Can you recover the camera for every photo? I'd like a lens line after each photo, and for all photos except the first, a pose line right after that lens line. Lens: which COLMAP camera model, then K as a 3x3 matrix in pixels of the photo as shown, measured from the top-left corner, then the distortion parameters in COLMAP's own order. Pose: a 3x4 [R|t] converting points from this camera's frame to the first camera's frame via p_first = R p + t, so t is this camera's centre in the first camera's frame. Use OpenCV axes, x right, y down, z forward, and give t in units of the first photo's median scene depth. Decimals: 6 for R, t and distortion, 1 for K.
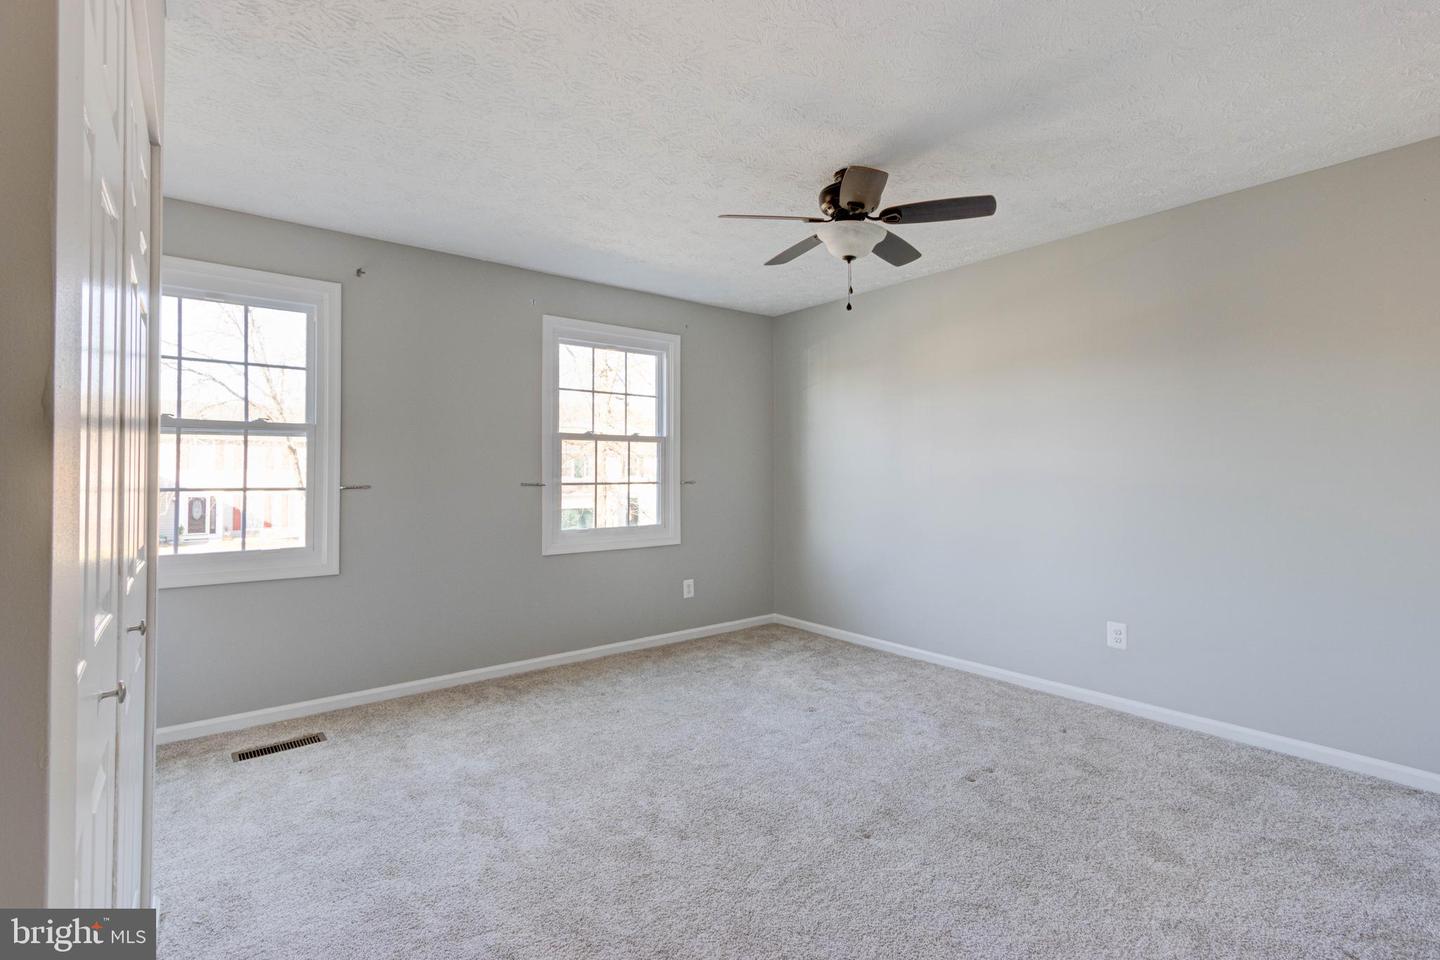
lens RADIAL K [[659.4, 0, 711.7], [0, 659.4, 469.2], [0, 0, 1]] dist [0.004731, -0.001581]
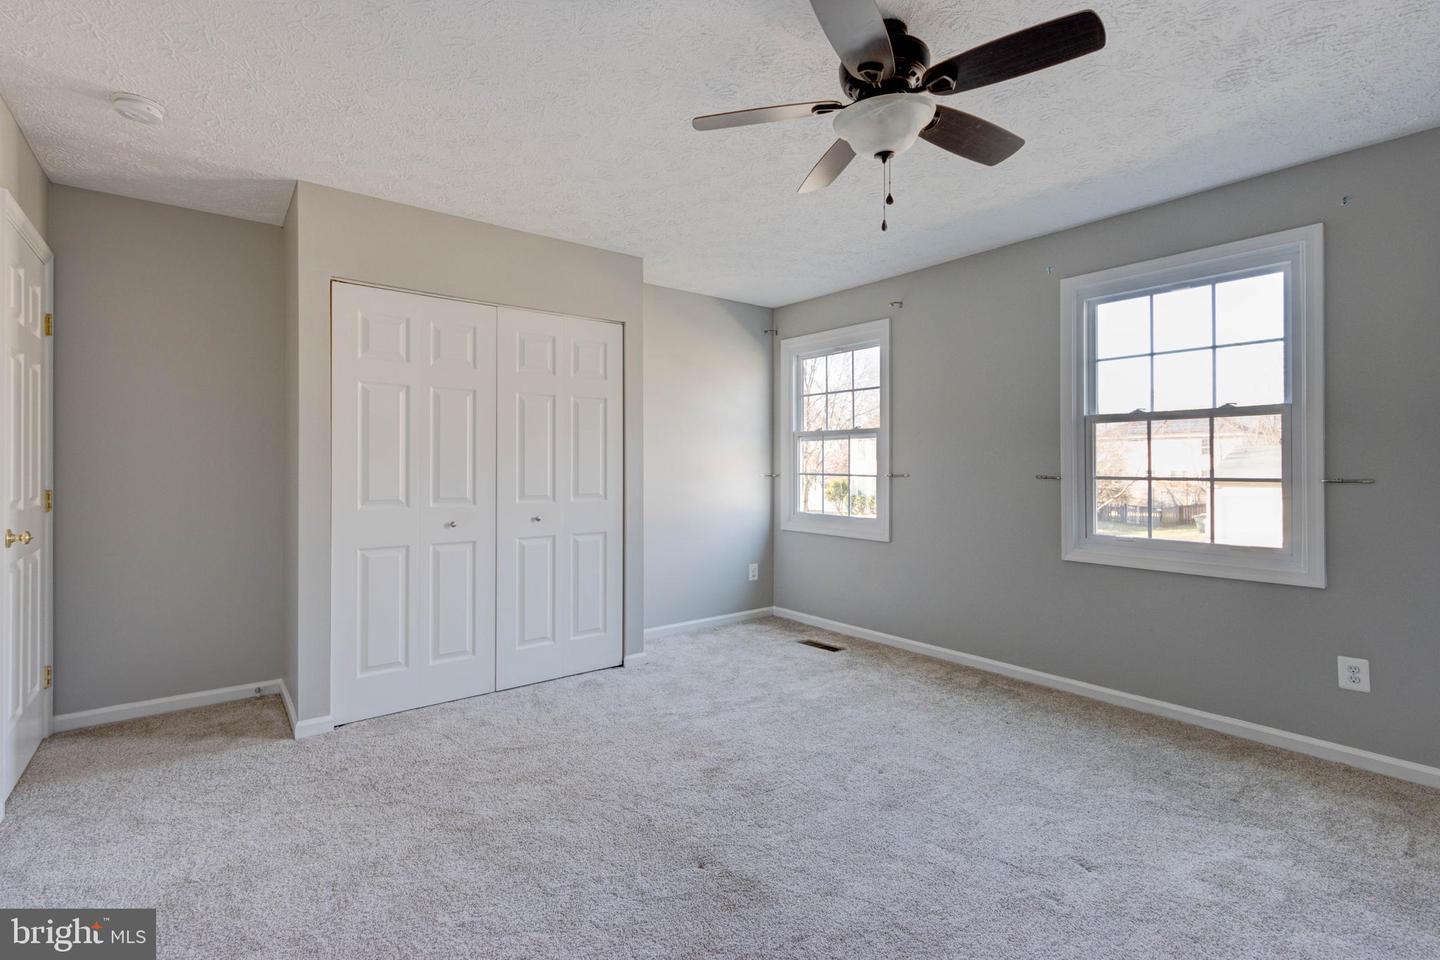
lens RADIAL K [[659.4, 0, 711.7], [0, 659.4, 473.9], [0, 0, 1]] dist [0.004731, -0.001581]
pose [[-0.011440, 0.015864, -0.999809, 0.594991], [0.007074, 0.999850, 0.015784, 0.001128], [0.999910, -0.006893, -0.011550, 0.537750]]
